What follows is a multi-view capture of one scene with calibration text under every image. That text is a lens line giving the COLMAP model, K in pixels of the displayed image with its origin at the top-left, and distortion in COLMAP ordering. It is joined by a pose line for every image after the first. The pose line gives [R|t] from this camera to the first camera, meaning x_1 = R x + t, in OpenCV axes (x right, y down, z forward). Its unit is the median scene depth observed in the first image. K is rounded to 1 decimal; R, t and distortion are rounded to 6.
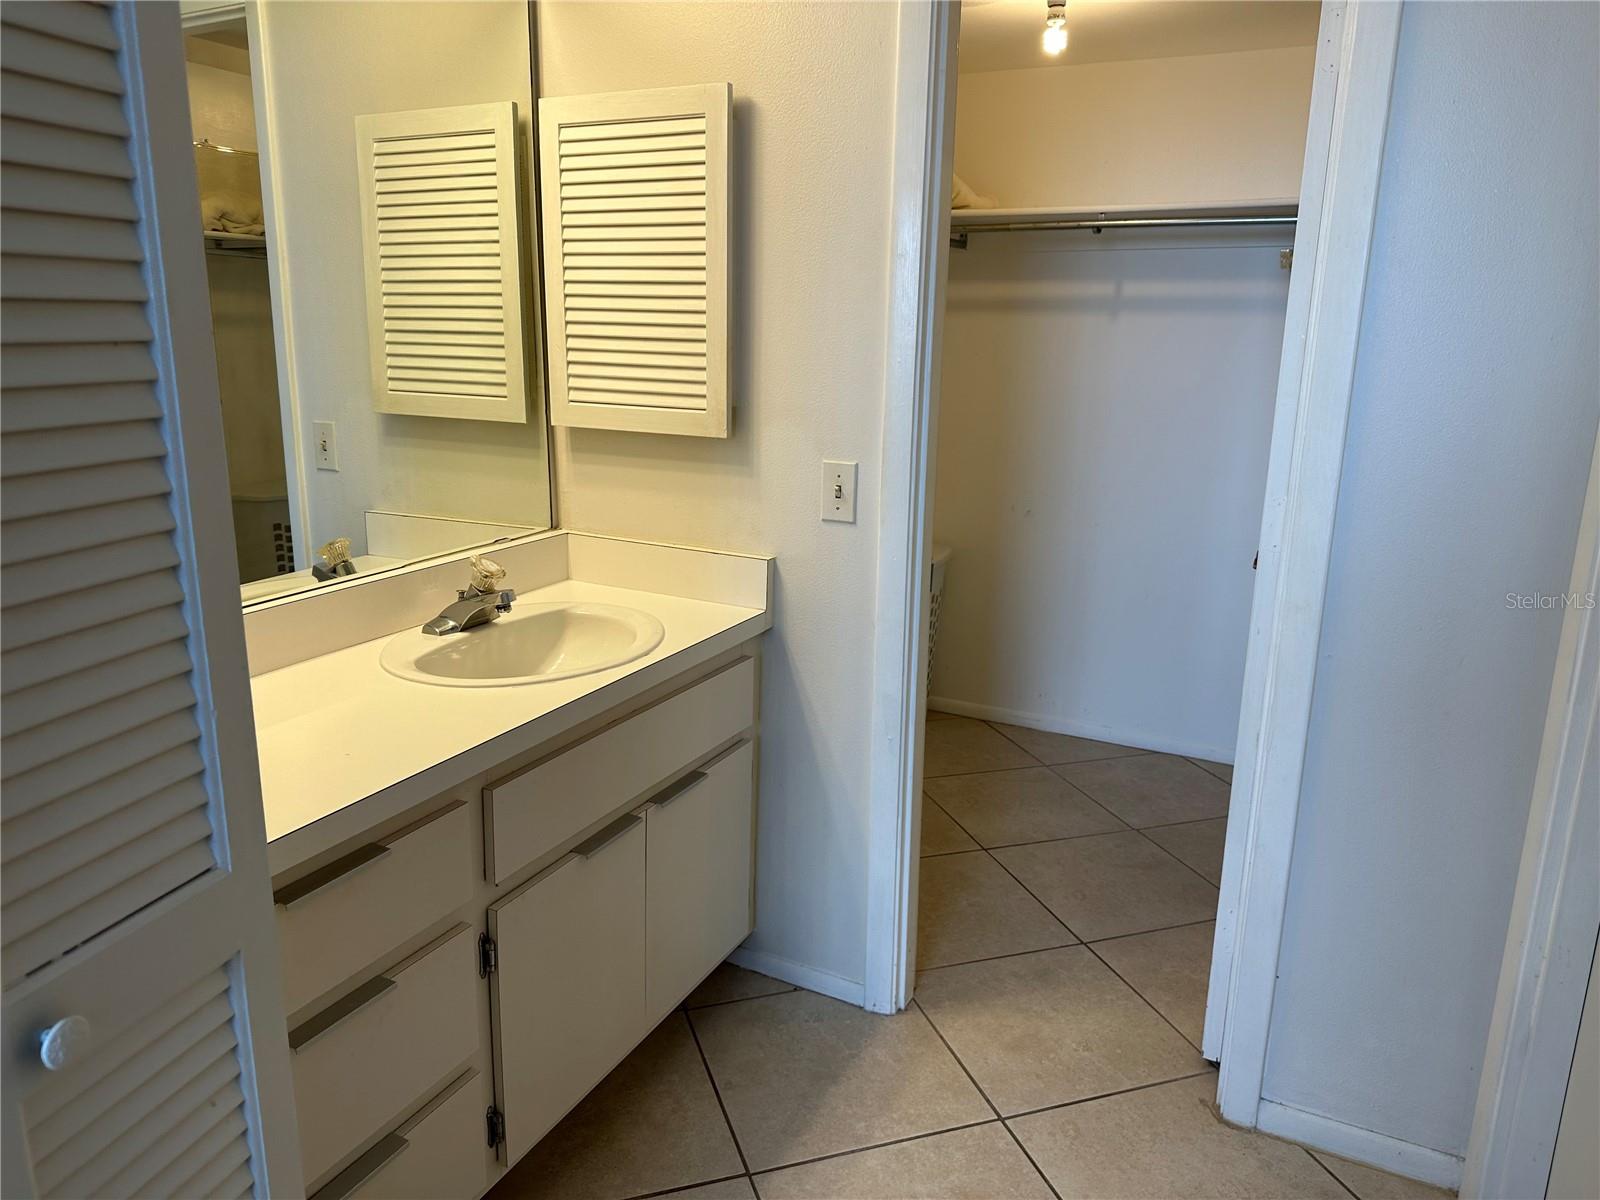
lens RADIAL K [[1131.4, 0, 787.4], [0, 1131.4, 583.1], [0, 0, 1]] dist [0.130393, -0.208663]
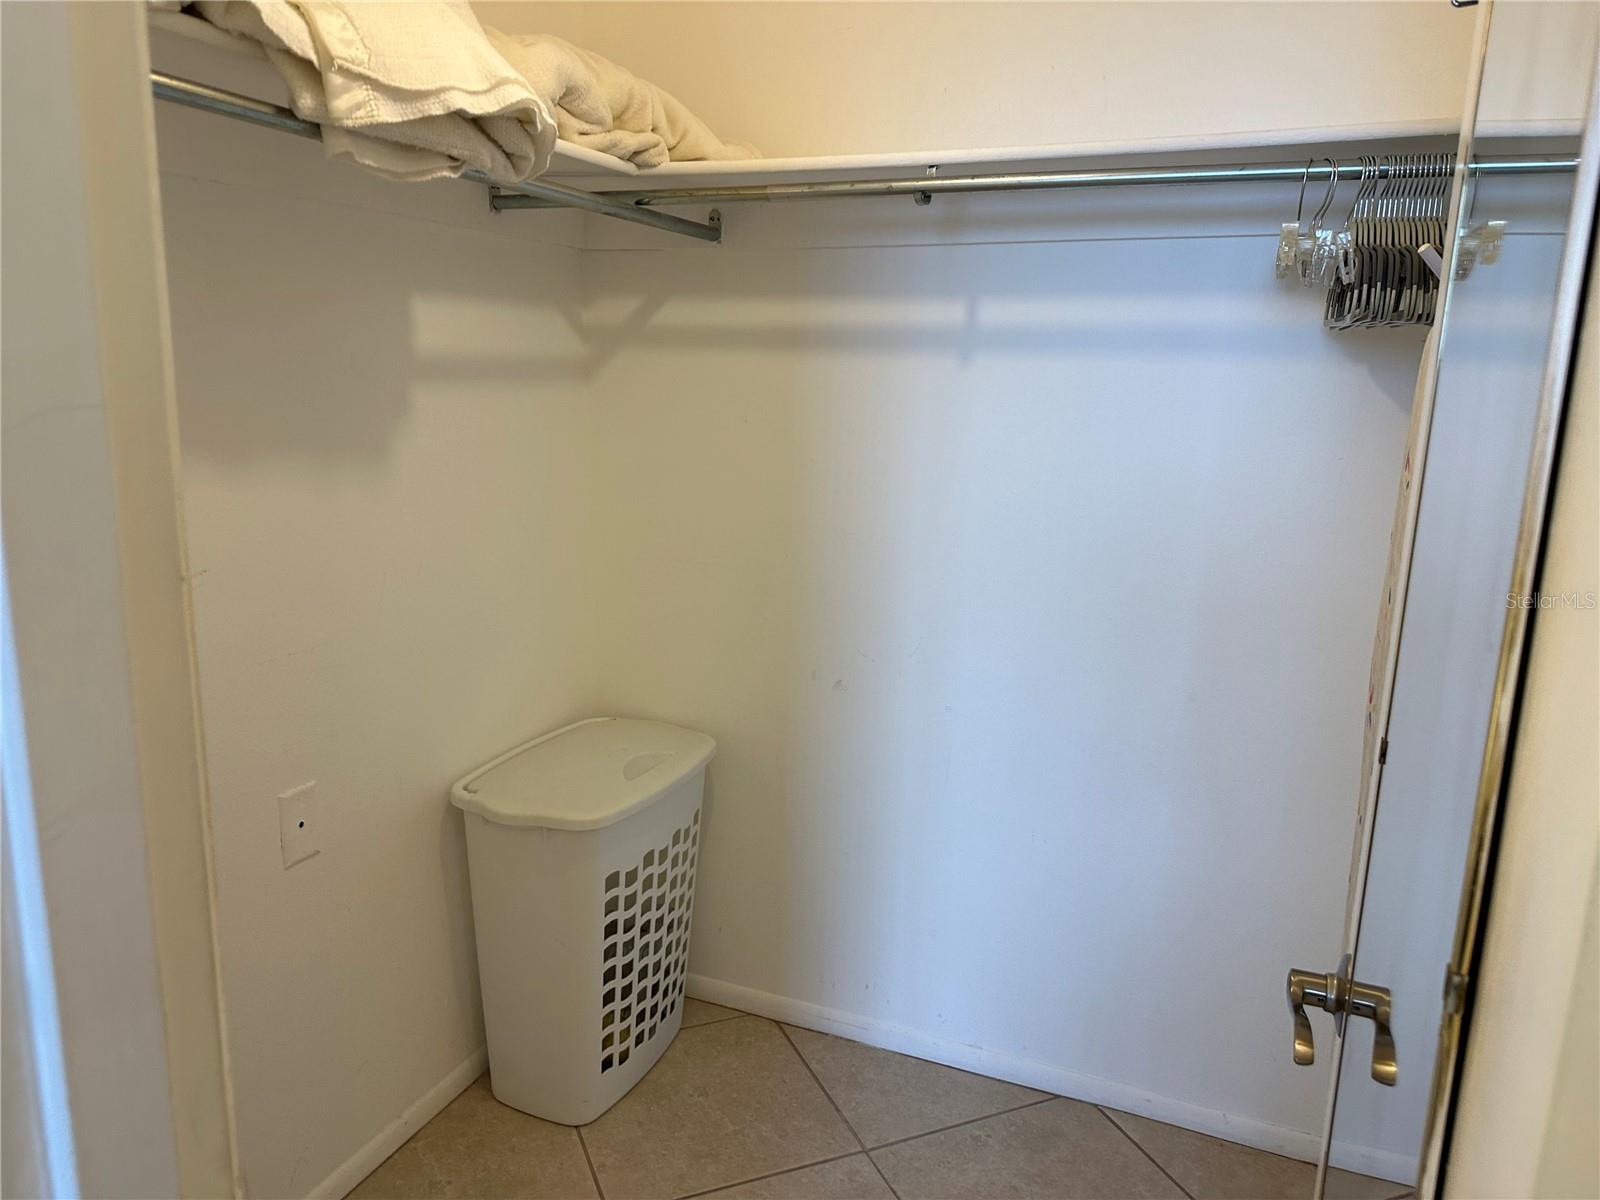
lens RADIAL K [[1112.0, 0, 805.2], [0, 1112.0, 605.7], [0, 0, 1]] dist [0.115756, -0.187880]
pose [[0.994149, -0.020483, 0.106058, 0.143517], [0.020541, 0.999789, 0.000552, -0.111692], [-0.106047, 0.001630, 0.994360, 0.451088]]
